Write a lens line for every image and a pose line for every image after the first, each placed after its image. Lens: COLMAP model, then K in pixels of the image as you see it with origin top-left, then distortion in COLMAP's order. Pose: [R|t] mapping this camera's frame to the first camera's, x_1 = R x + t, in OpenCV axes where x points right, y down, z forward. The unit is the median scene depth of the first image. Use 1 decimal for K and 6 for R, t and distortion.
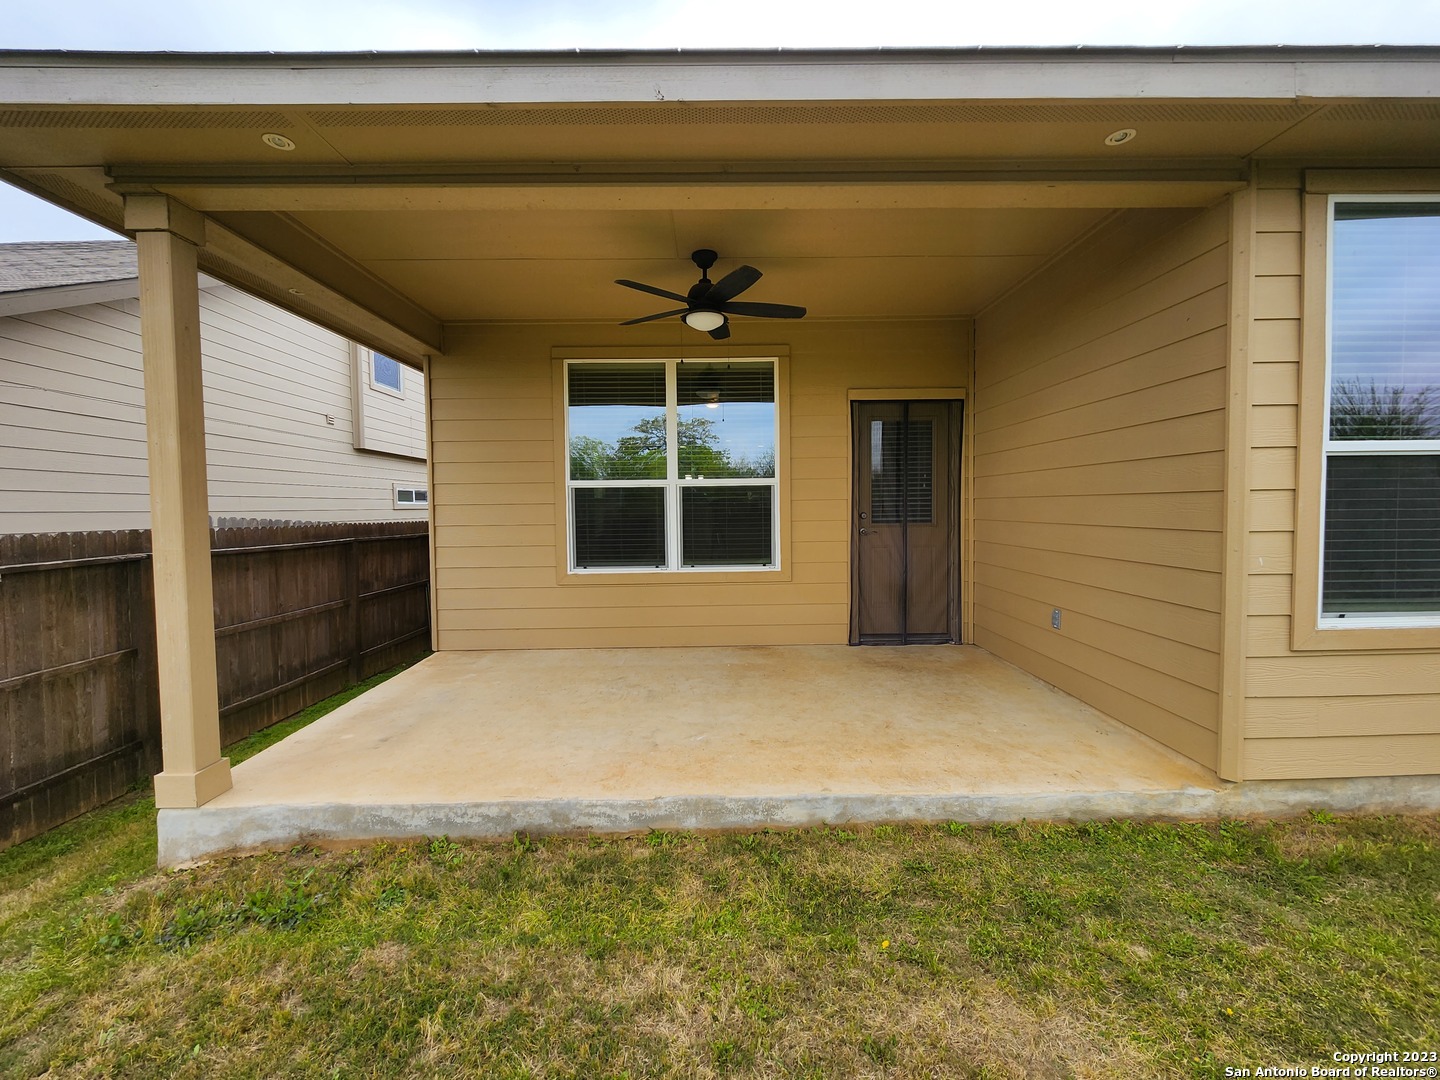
lens RADIAL K [[586.9, 0, 725.2], [0, 586.9, 536.8], [0, 0, 1]] dist [-0.002167, 0.000306]
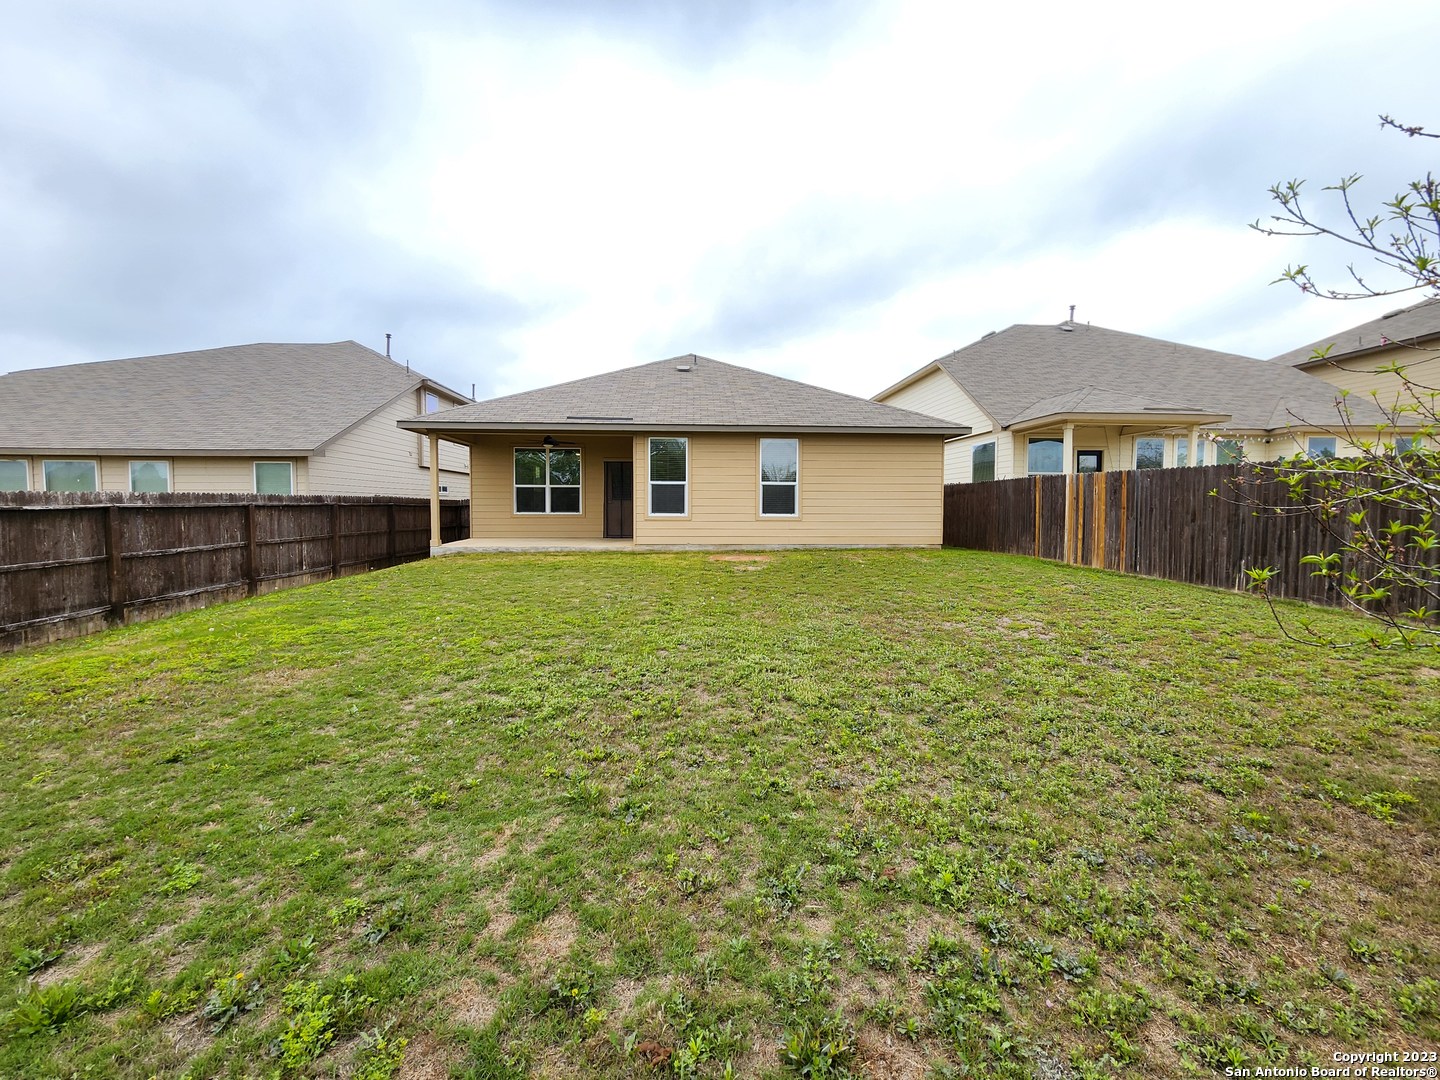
lens RADIAL K [[586.9, 0, 713.9], [0, 586.9, 535.1], [0, 0, 1]] dist [-0.002167, 0.000306]
pose [[0.997367, 0.014731, 0.071004, 0.585982], [-0.015784, 0.999773, 0.014291, 0.114227], [-0.070778, -0.015374, 0.997374, -2.243506]]
